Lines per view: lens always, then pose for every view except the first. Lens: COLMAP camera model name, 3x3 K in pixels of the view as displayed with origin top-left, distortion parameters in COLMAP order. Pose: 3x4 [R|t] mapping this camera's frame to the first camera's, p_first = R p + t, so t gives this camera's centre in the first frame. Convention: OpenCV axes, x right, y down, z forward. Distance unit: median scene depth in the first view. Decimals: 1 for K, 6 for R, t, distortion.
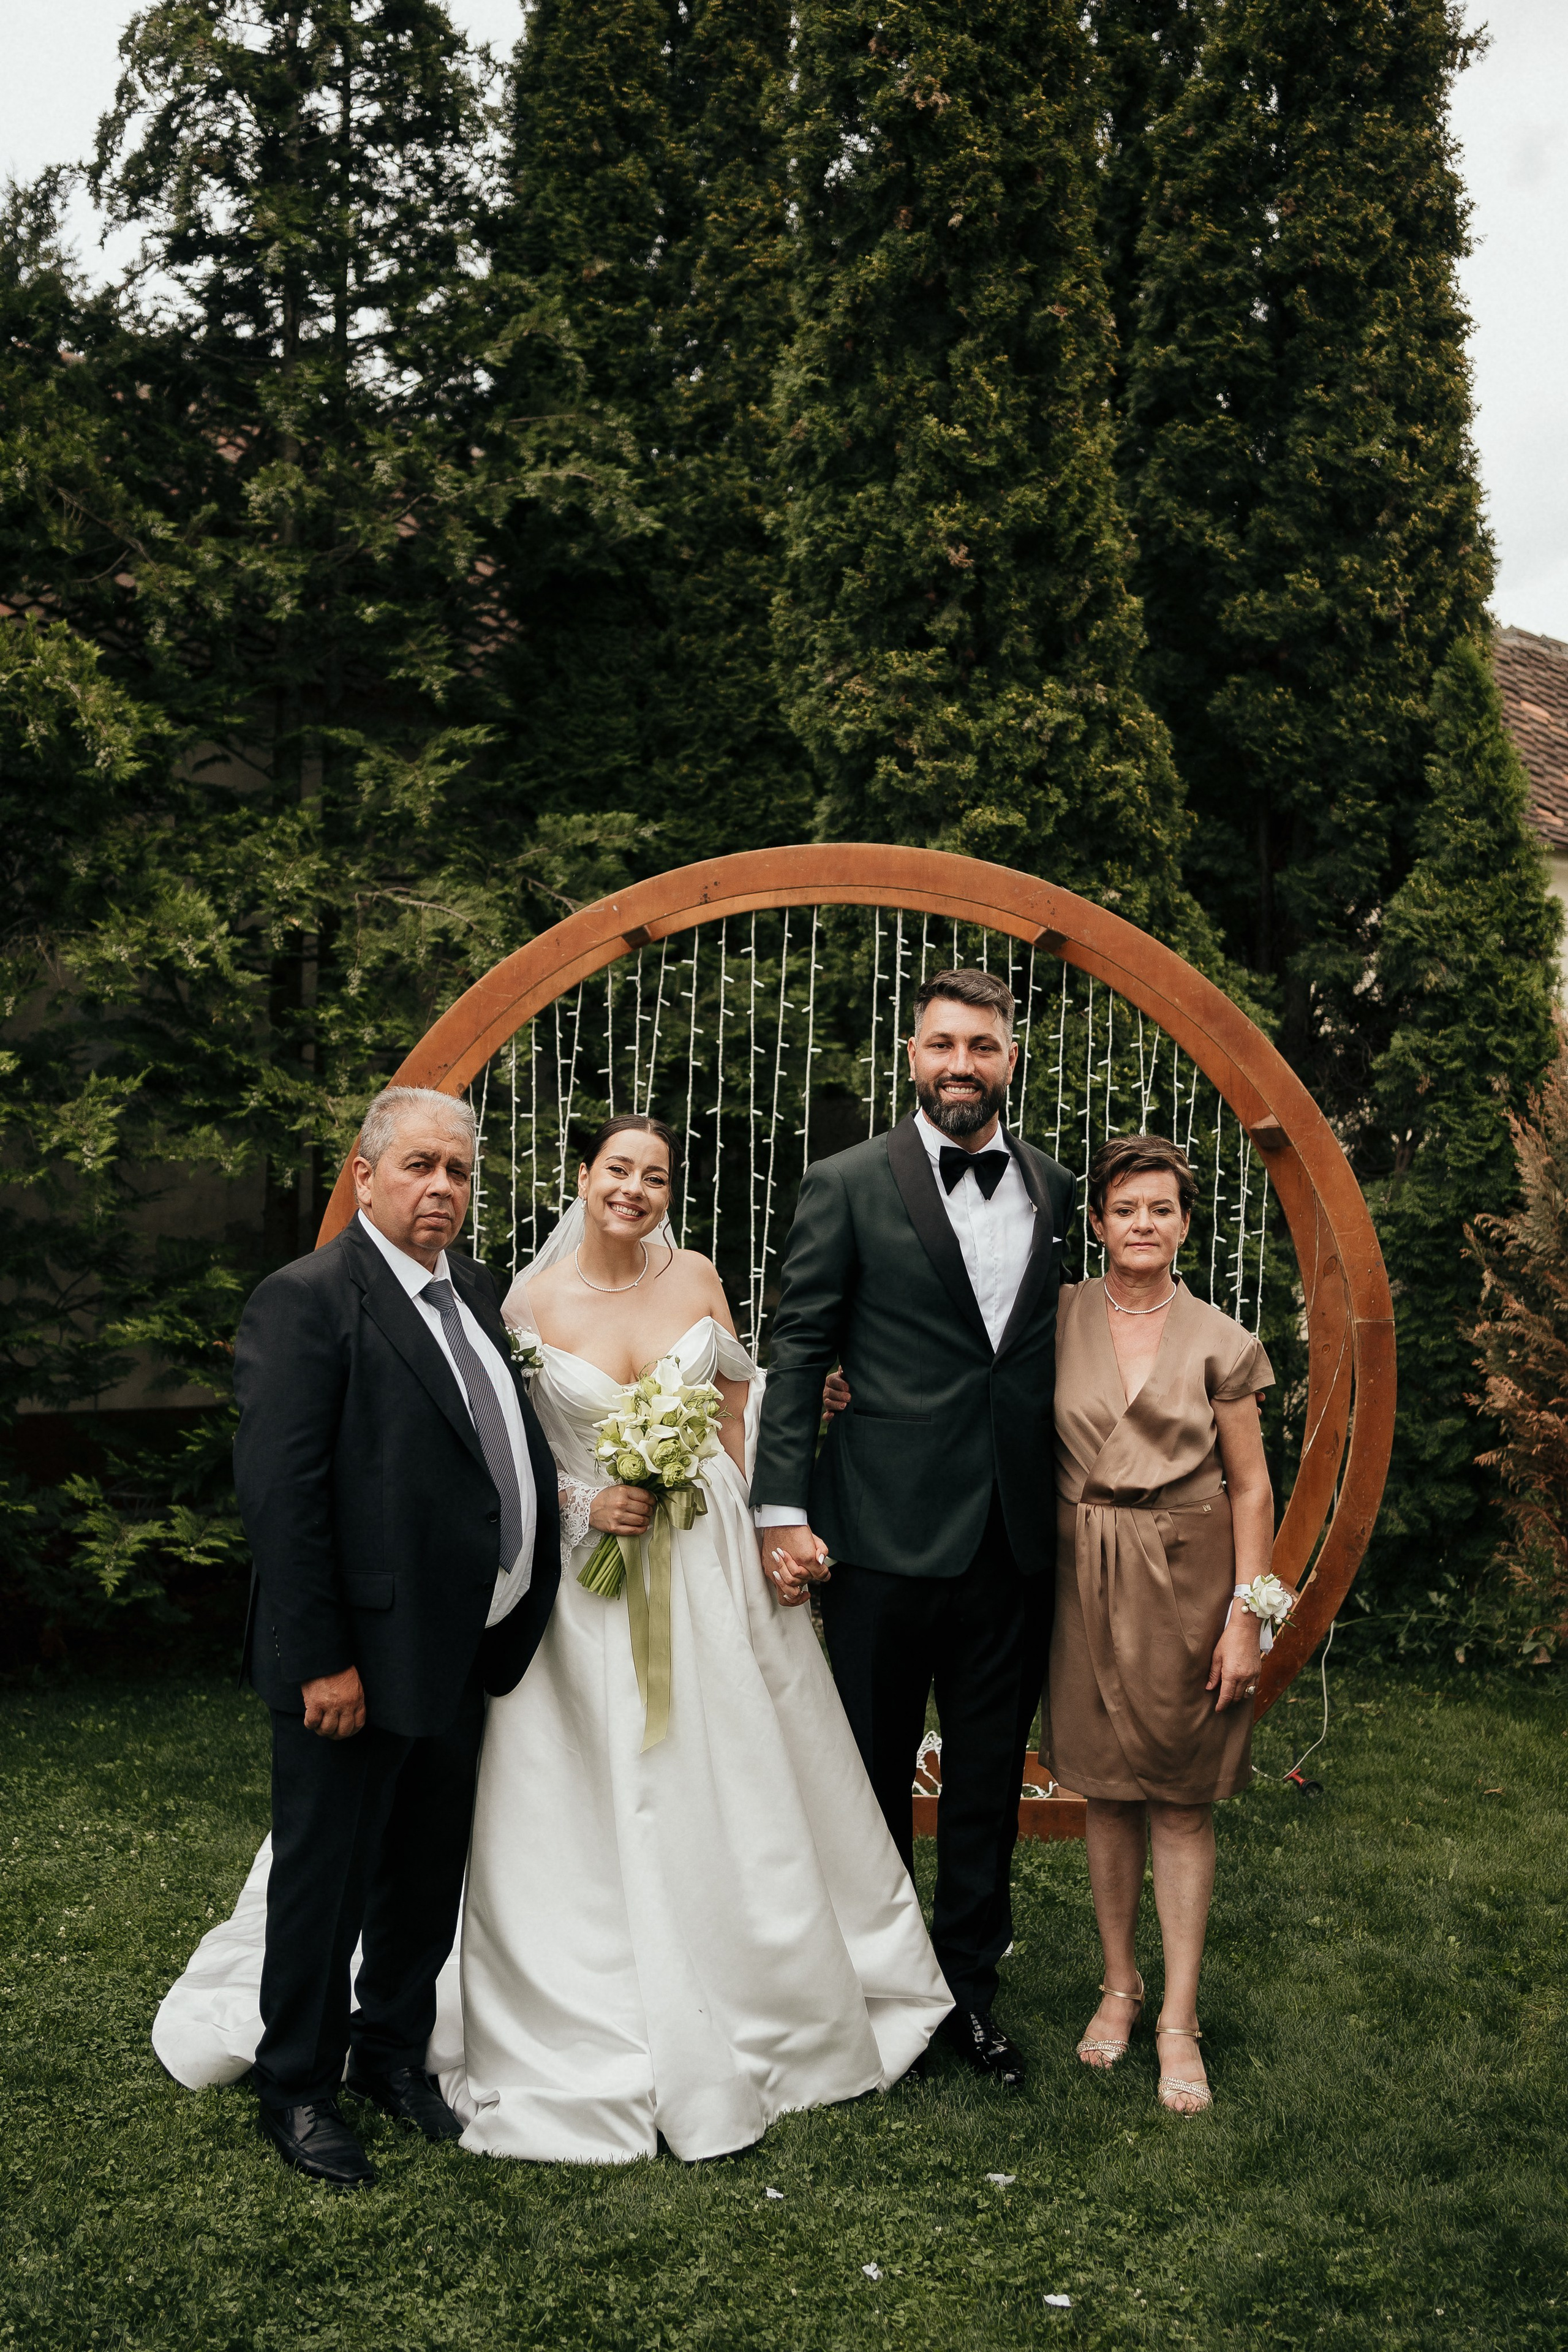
lens RADIAL K [[2428.3, 0, 775.9], [0, 2428.3, 1178.7], [0, 0, 1]] dist [-0.014511, 0.159971]
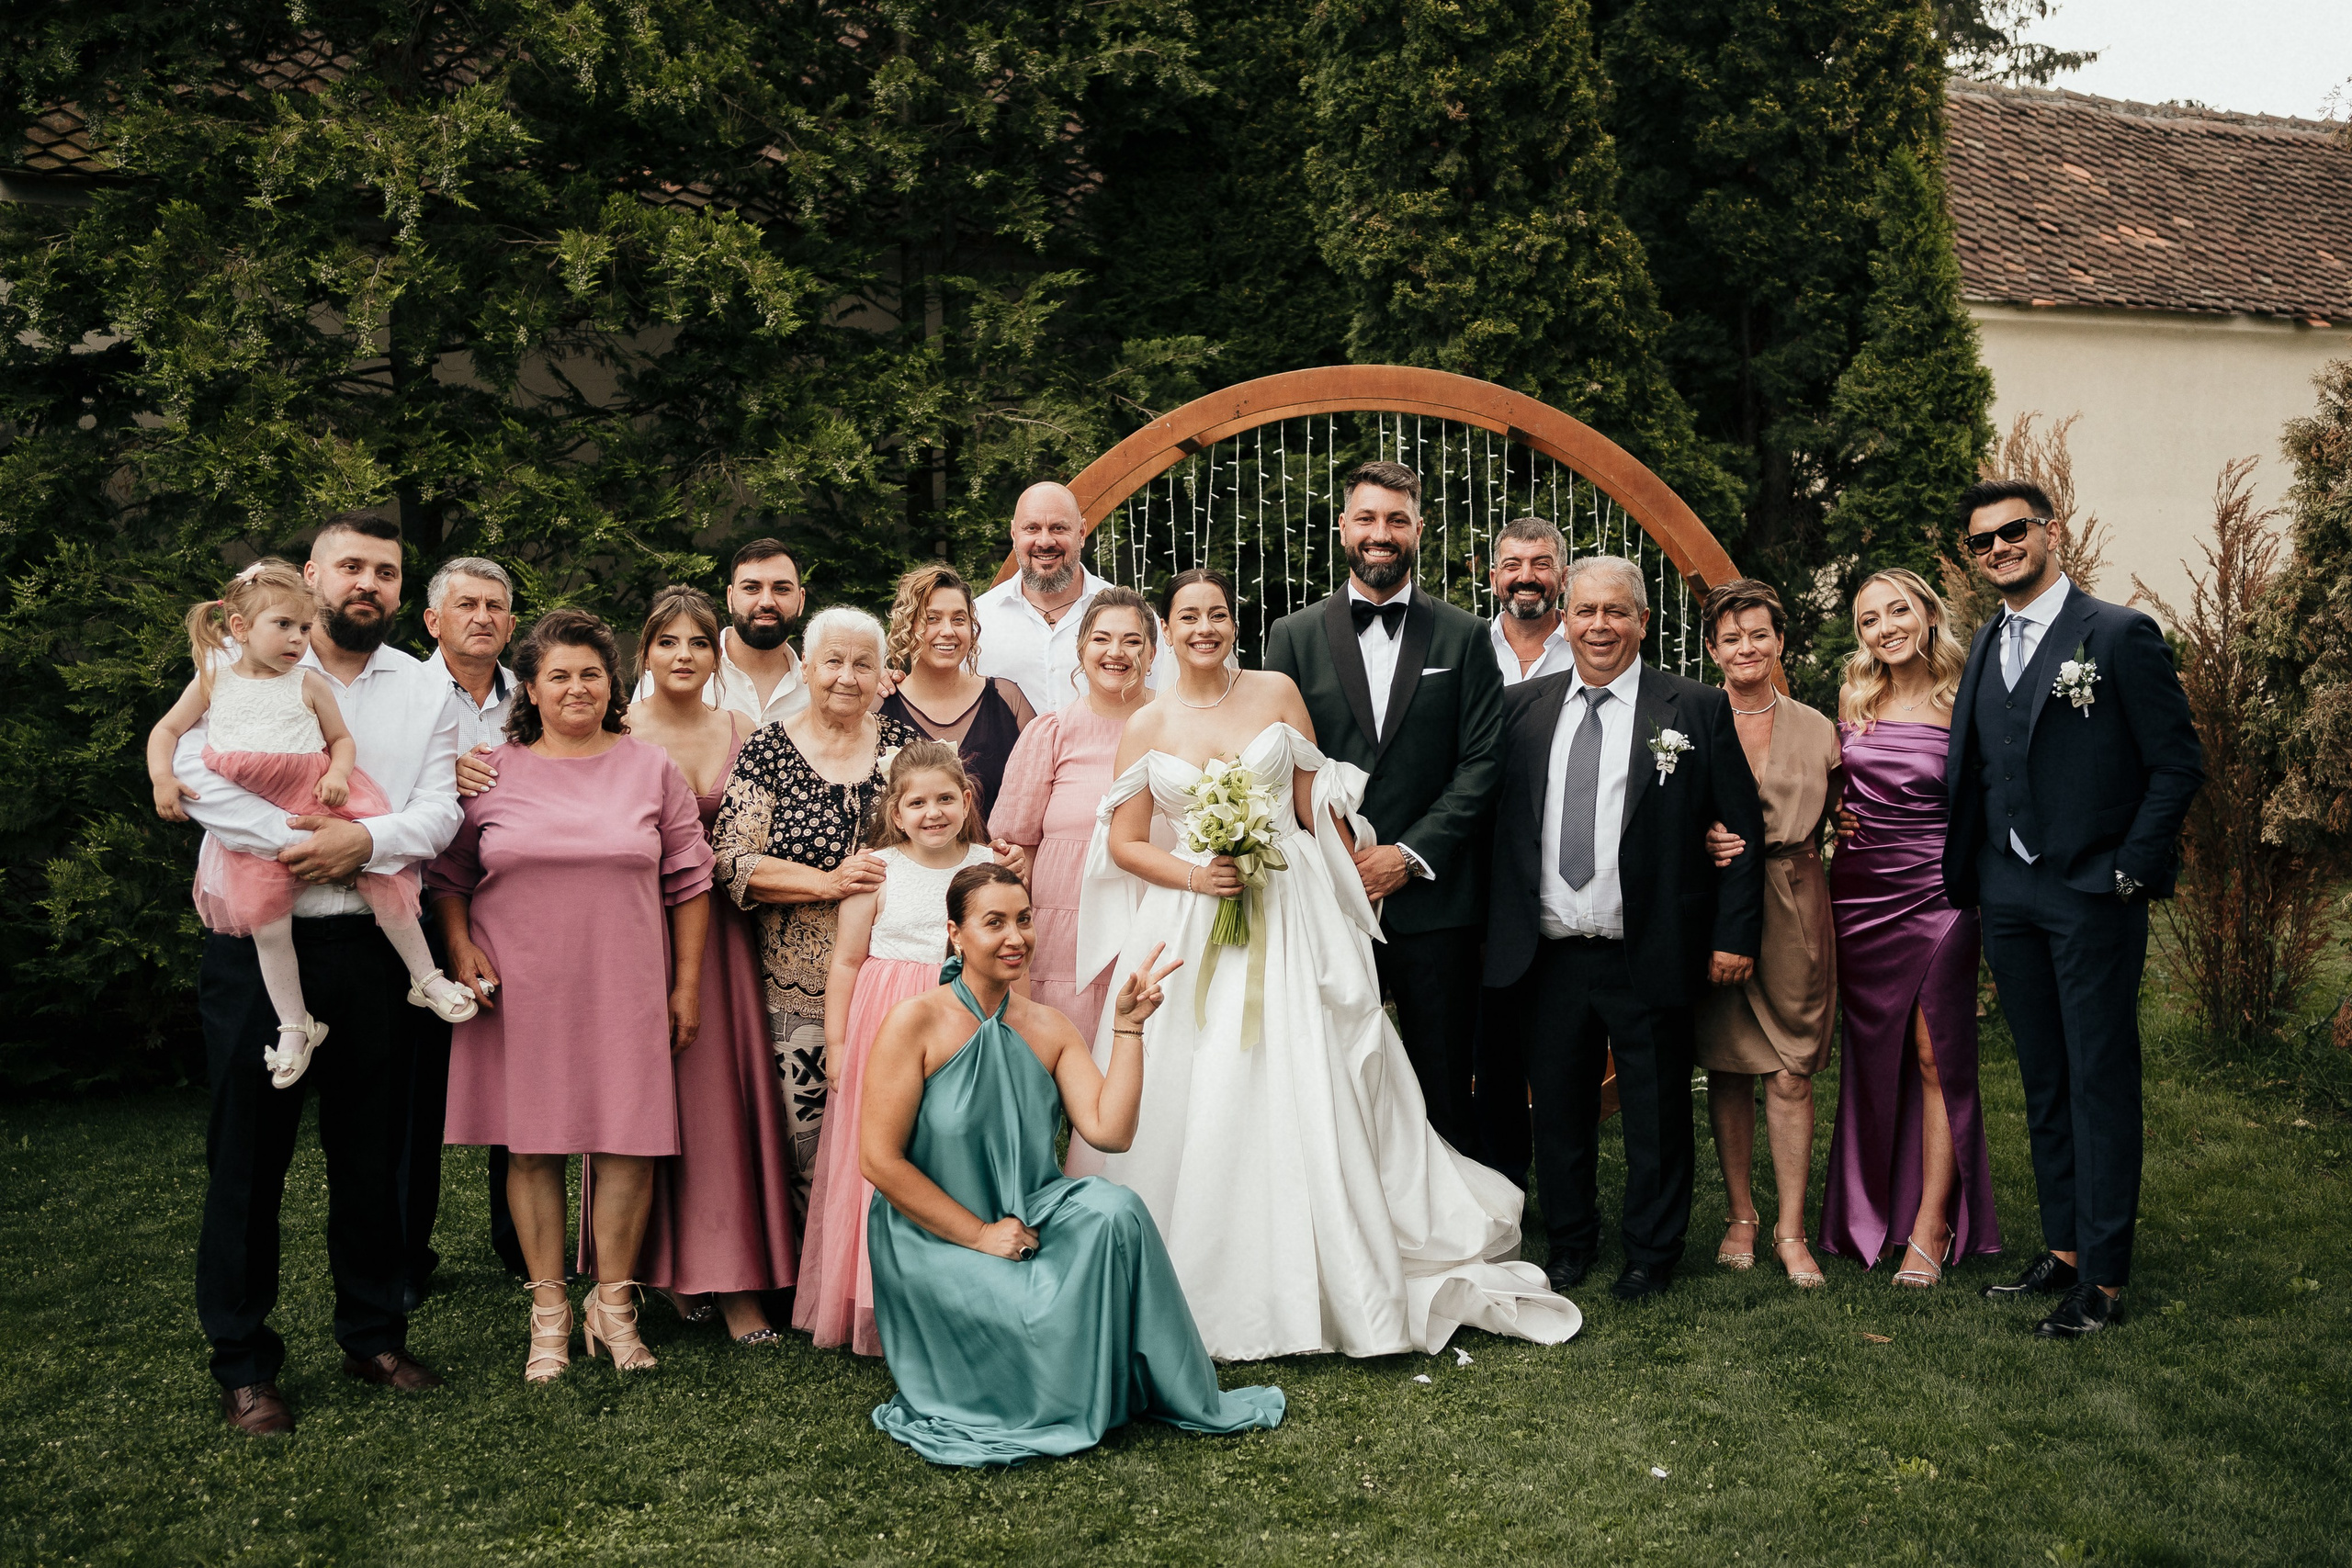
lens RADIAL K [[2465.5, 0, 1181.6], [0, 2465.5, 770.9], [0, 0, 1]] dist [-0.038520, 0.273342]
pose [[0.994314, -0.033806, -0.100982, 0.050392], [0.038331, 0.998330, 0.043215, 0.011638], [0.099352, -0.046840, 0.993949, -0.231937]]
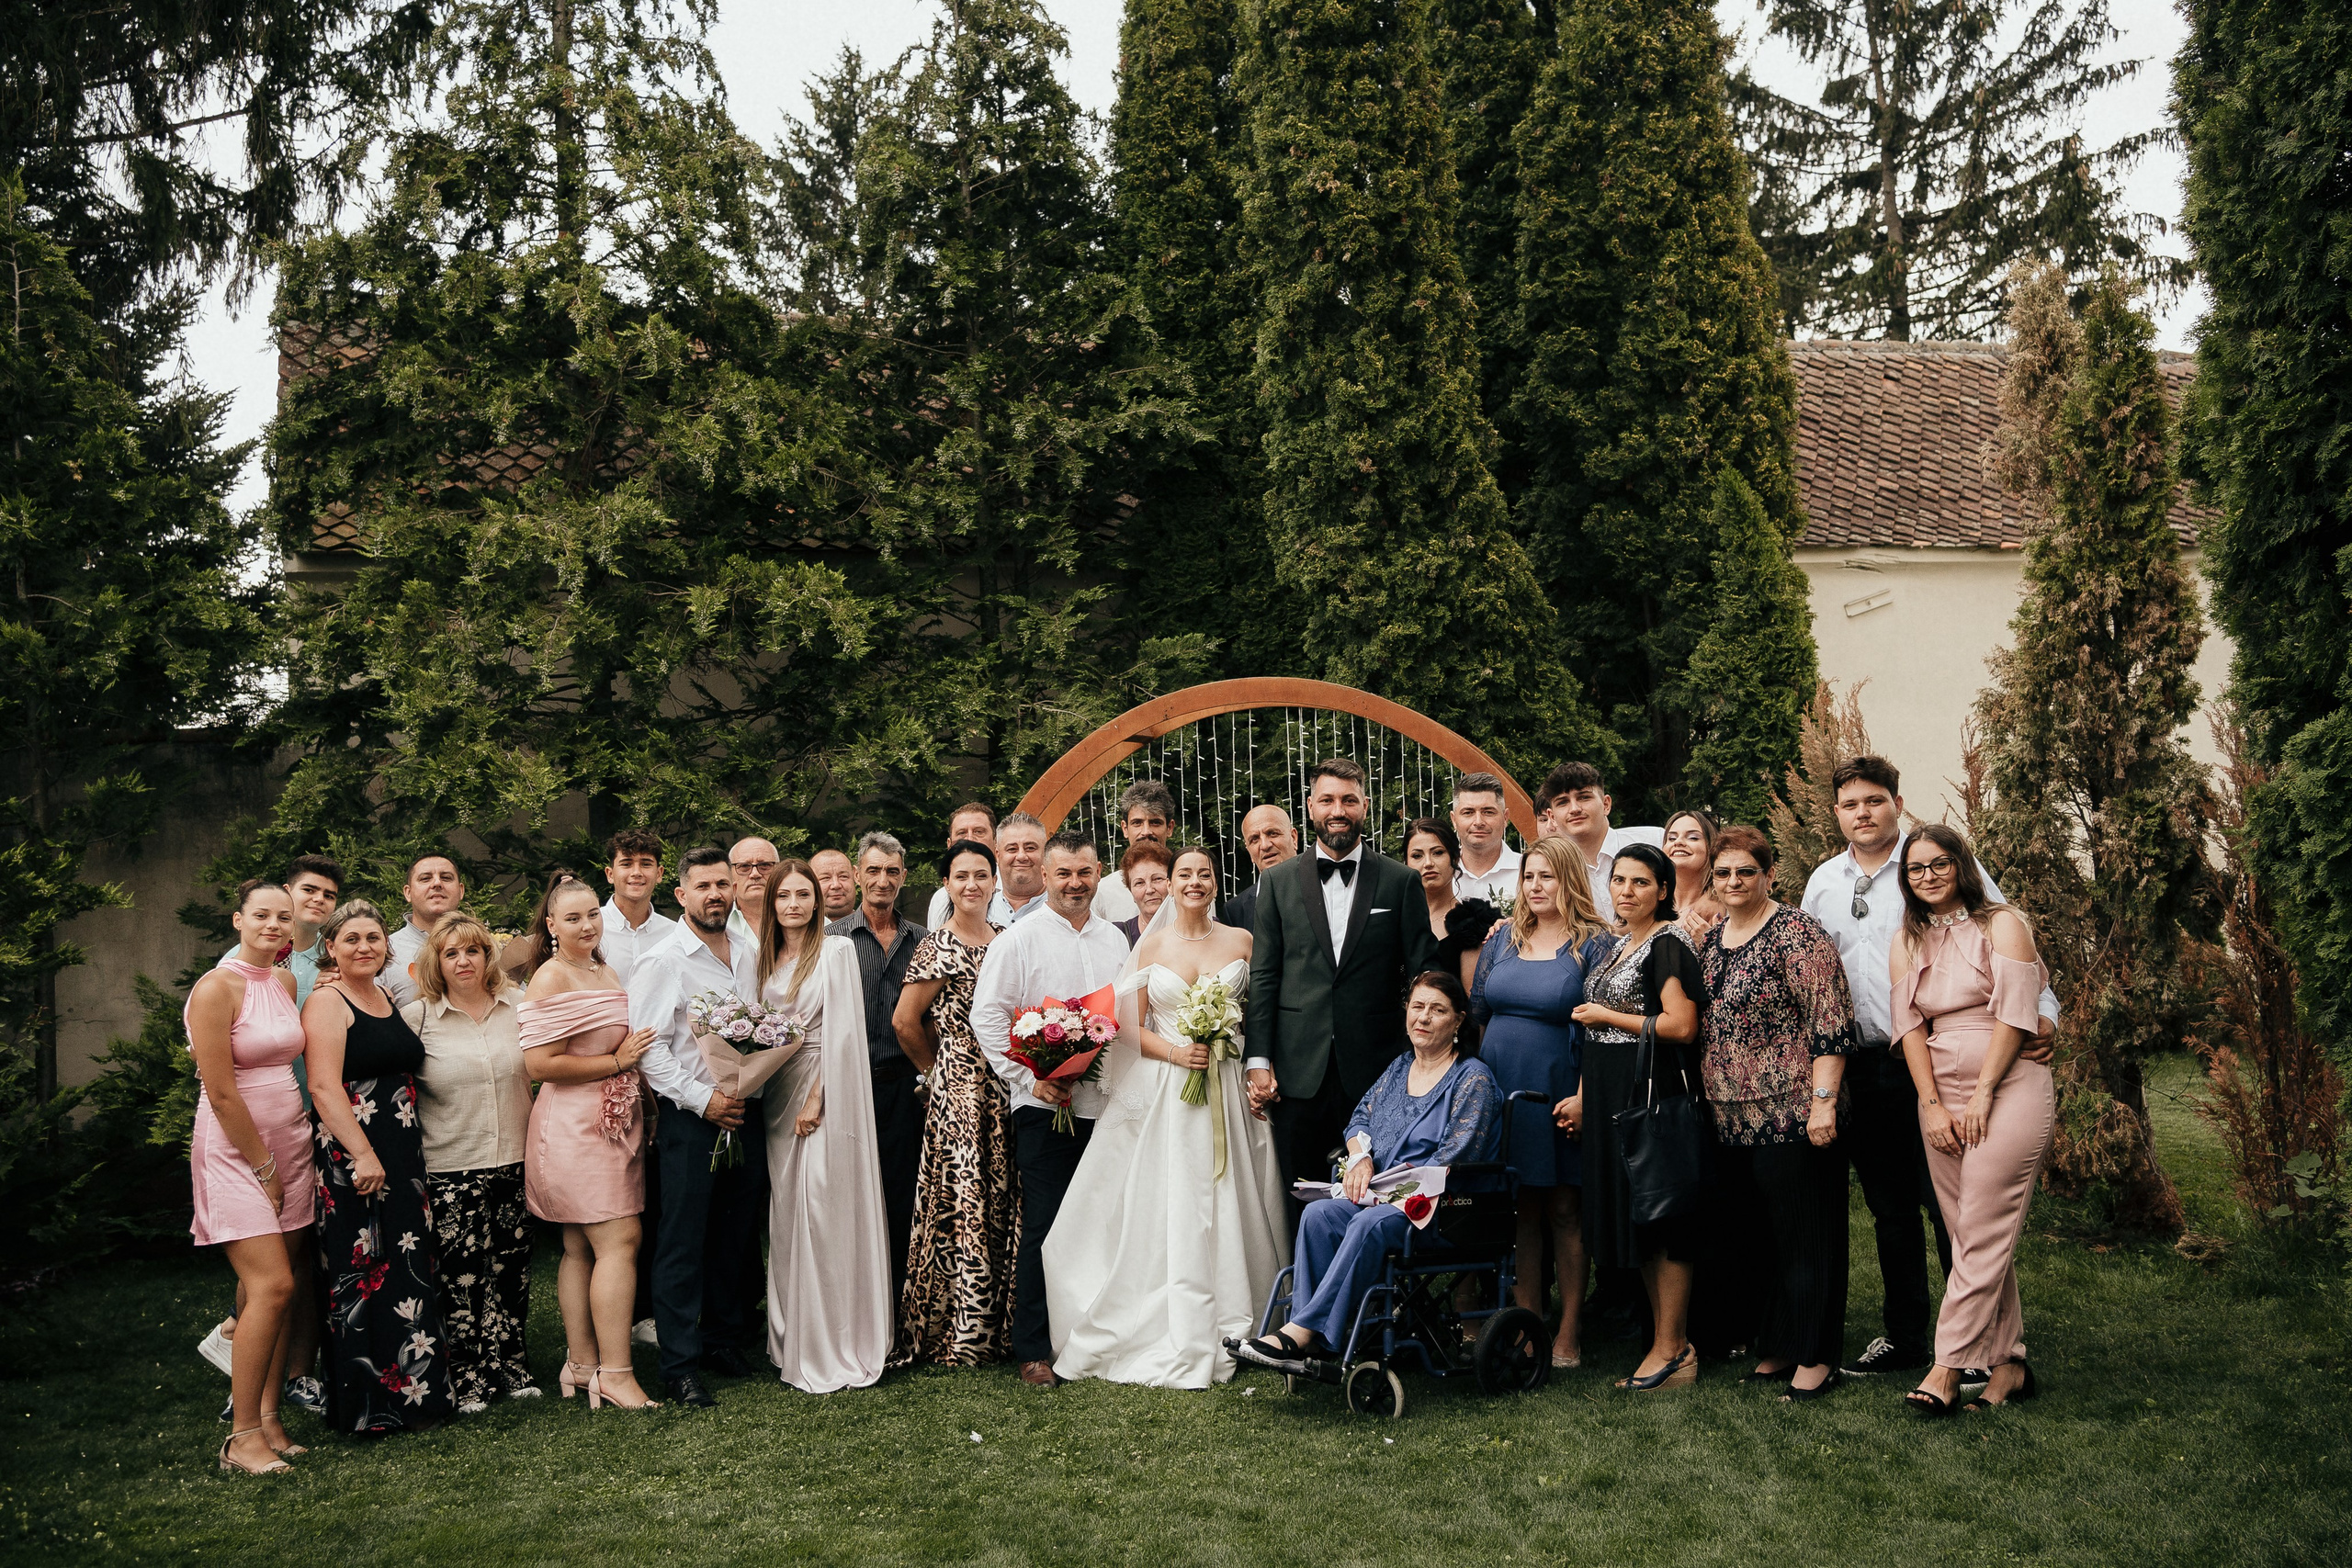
lens RADIAL K [[2396.3, 0, 1179.9], [0, 2396.3, 825.7], [0, 0, 1]] dist [-0.008309, 0.168391]
pose [[0.977234, -0.071464, -0.199766, 0.236870], [0.068726, 0.997422, -0.020620, -0.002699], [0.200725, 0.006422, 0.979627, -0.498130]]
